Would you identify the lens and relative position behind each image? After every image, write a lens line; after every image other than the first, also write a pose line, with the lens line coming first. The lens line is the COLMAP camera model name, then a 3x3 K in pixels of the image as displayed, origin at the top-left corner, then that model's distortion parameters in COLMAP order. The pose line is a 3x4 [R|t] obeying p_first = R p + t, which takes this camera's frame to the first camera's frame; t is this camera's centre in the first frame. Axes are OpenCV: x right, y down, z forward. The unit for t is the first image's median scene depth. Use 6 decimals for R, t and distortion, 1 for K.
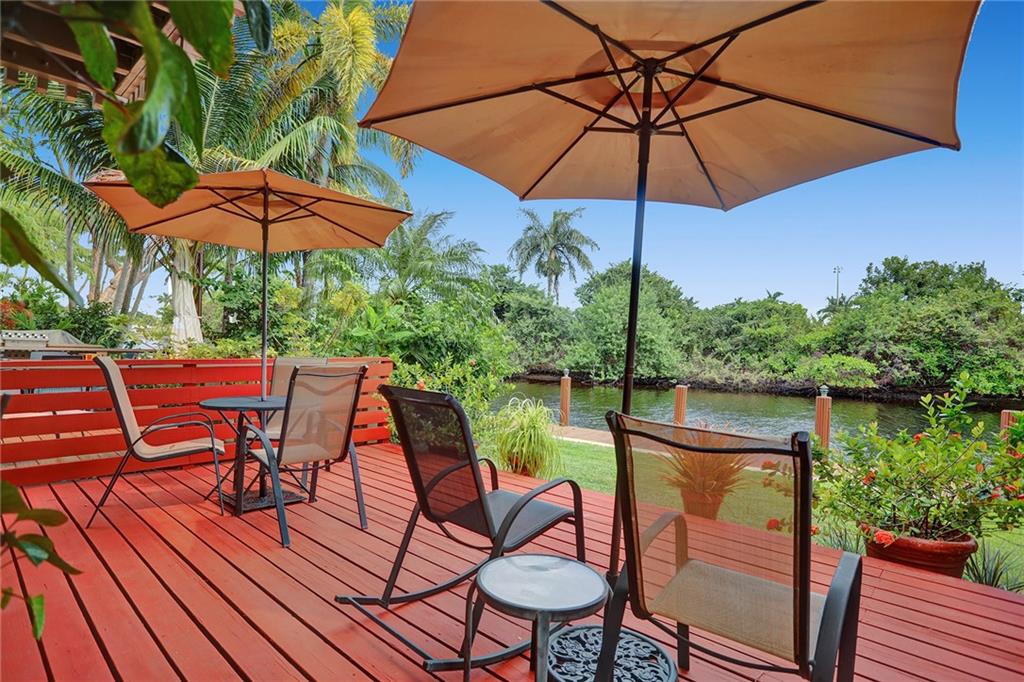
lens RADIAL K [[544.8, 0, 513.5], [0, 544.8, 337.1], [0, 0, 1]] dist [-0.076513, 0.037240]
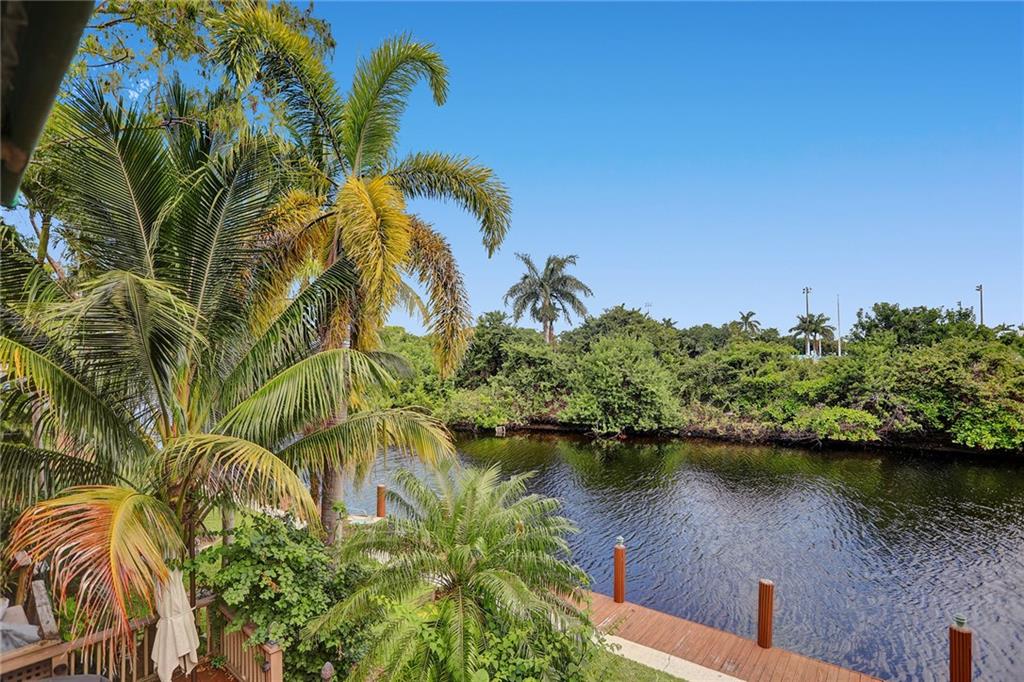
lens RADIAL K [[511.6, 0, 513.5], [0, 511.6, 341.0], [0, 0, 1]] dist [-0.072139, 0.032546]
pose [[0.999063, -0.031799, 0.029356, -0.028316], [0.032356, 0.999302, -0.018677, -0.080356], [-0.028742, 0.019609, 0.999395, 0.056846]]
